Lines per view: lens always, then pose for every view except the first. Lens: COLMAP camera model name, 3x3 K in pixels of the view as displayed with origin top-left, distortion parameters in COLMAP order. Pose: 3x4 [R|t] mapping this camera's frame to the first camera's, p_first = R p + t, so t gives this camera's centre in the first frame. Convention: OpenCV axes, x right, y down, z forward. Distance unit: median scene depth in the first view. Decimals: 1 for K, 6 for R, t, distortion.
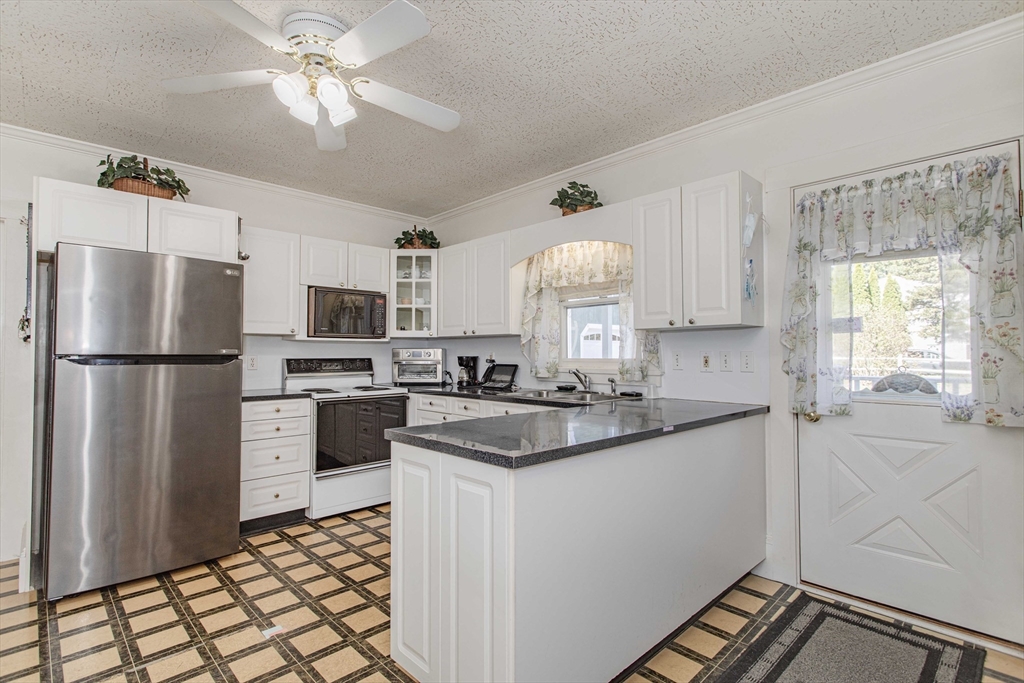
lens RADIAL K [[489.8, 0, 498.5], [0, 489.8, 342.1], [0, 0, 1]] dist [0.006380, -0.001153]
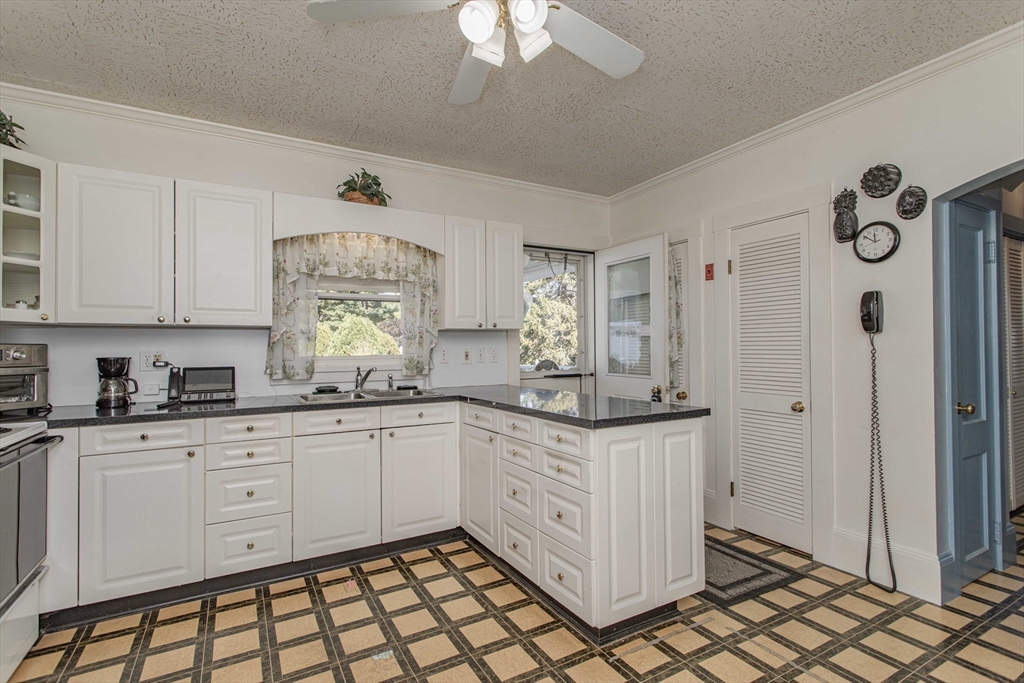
lens RADIAL K [[489.8, 0, 511.3], [0, 489.8, 341.9], [0, 0, 1]] dist [0.006380, -0.001153]
pose [[0.242391, 0.013873, 0.970079, -0.712285], [-0.010468, 0.999877, -0.011684, 0.015649], [-0.970122, -0.007322, 0.242507, 0.510343]]
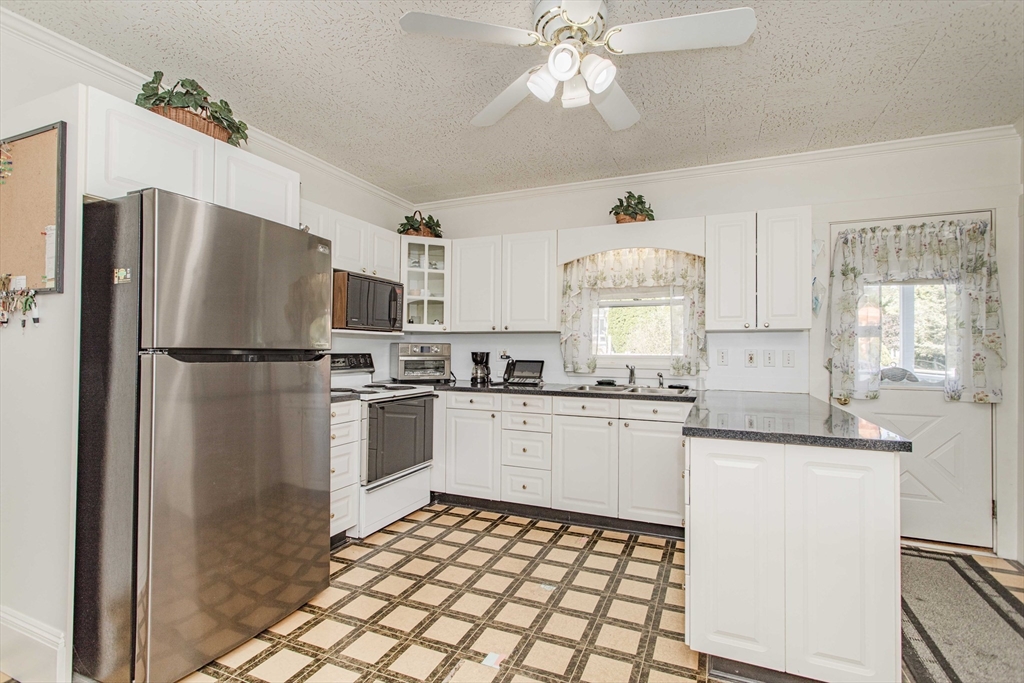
lens RADIAL K [[489.8, 0, 505.6], [0, 489.8, 337.2], [0, 0, 1]] dist [0.006380, -0.001153]
pose [[0.922345, 0.017911, 0.385951, -0.528414], [-0.017571, 0.999836, -0.004407, 0.003897], [-0.385967, -0.002717, 0.922509, 0.111438]]
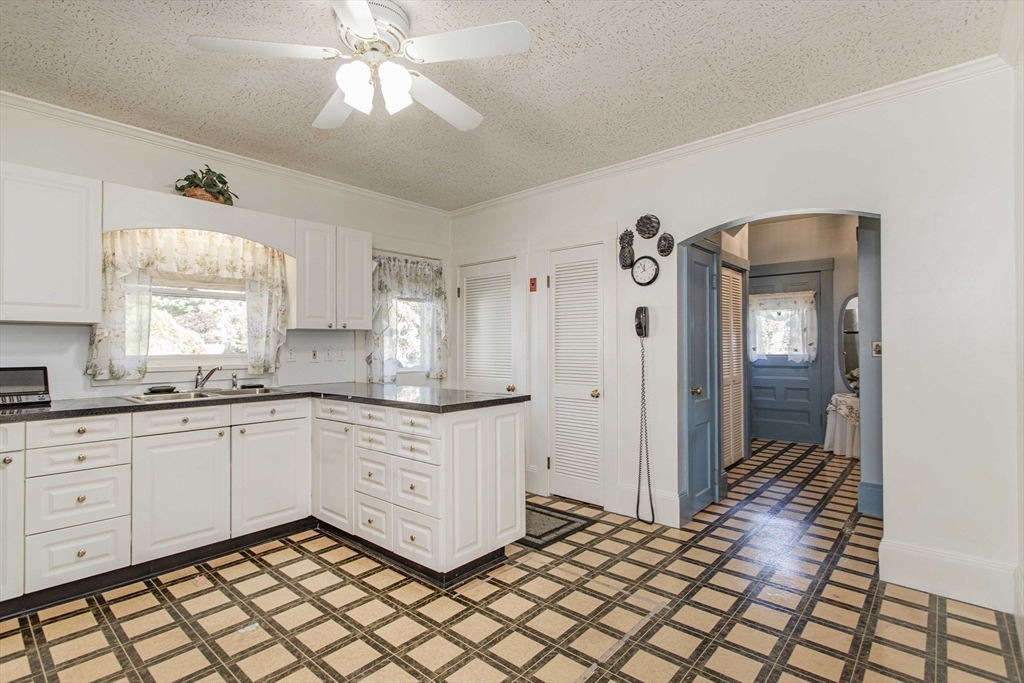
lens RADIAL K [[489.8, 0, 512.5], [0, 489.8, 342.1], [0, 0, 1]] dist [0.006380, -0.001153]
pose [[-0.090114, 0.011685, 0.995863, -0.854203], [-0.013852, 0.999820, -0.012985, 0.014660], [-0.995835, -0.014965, -0.089936, 0.518957]]
